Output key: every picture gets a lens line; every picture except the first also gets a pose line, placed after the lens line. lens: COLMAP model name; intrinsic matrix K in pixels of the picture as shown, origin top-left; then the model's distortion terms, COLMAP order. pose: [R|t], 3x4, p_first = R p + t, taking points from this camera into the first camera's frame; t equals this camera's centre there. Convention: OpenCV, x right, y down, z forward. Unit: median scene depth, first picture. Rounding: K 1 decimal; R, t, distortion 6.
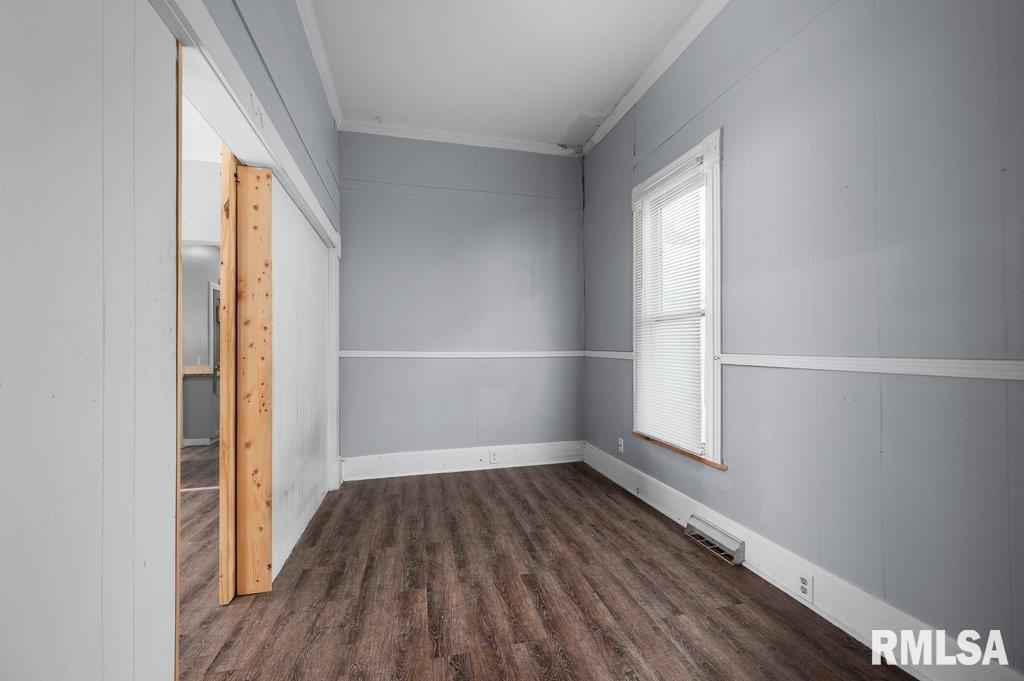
lens RADIAL K [[400.5, 0, 512.2], [0, 400.5, 344.4], [0, 0, 1]] dist [-0.016323, -0.000051]
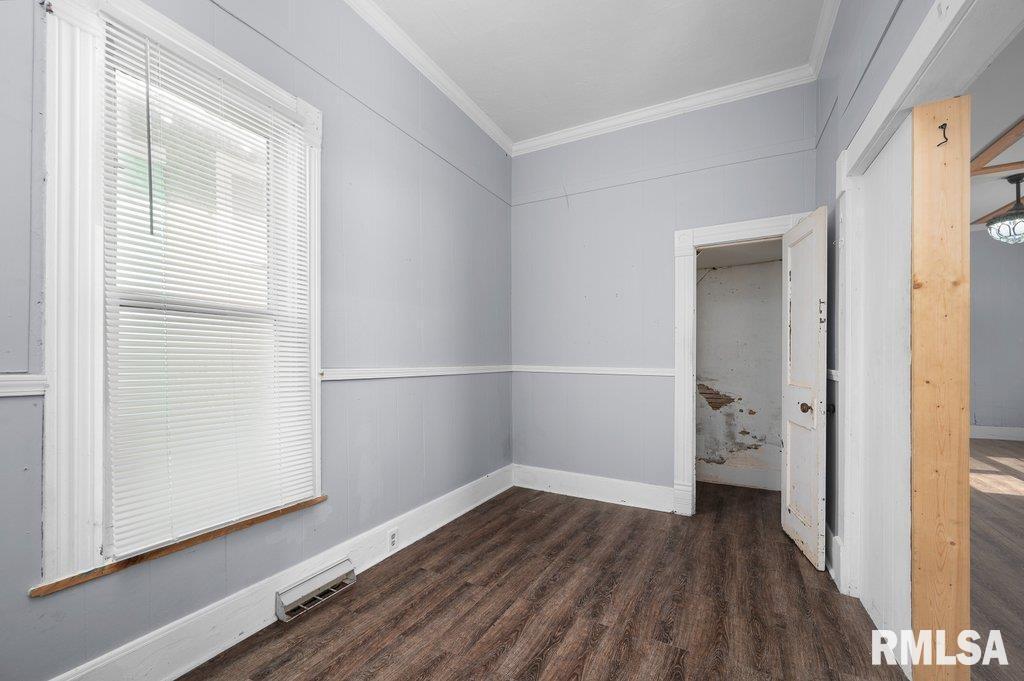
lens RADIAL K [[400.5, 0, 512.1], [0, 400.5, 358.5], [0, 0, 1]] dist [-0.016323, -0.000051]
pose [[-0.731572, 0.005063, 0.681745, -0.485470], [-0.002061, 0.999951, -0.009637, 0.009002], [-0.681761, -0.008455, -0.731526, 1.738491]]
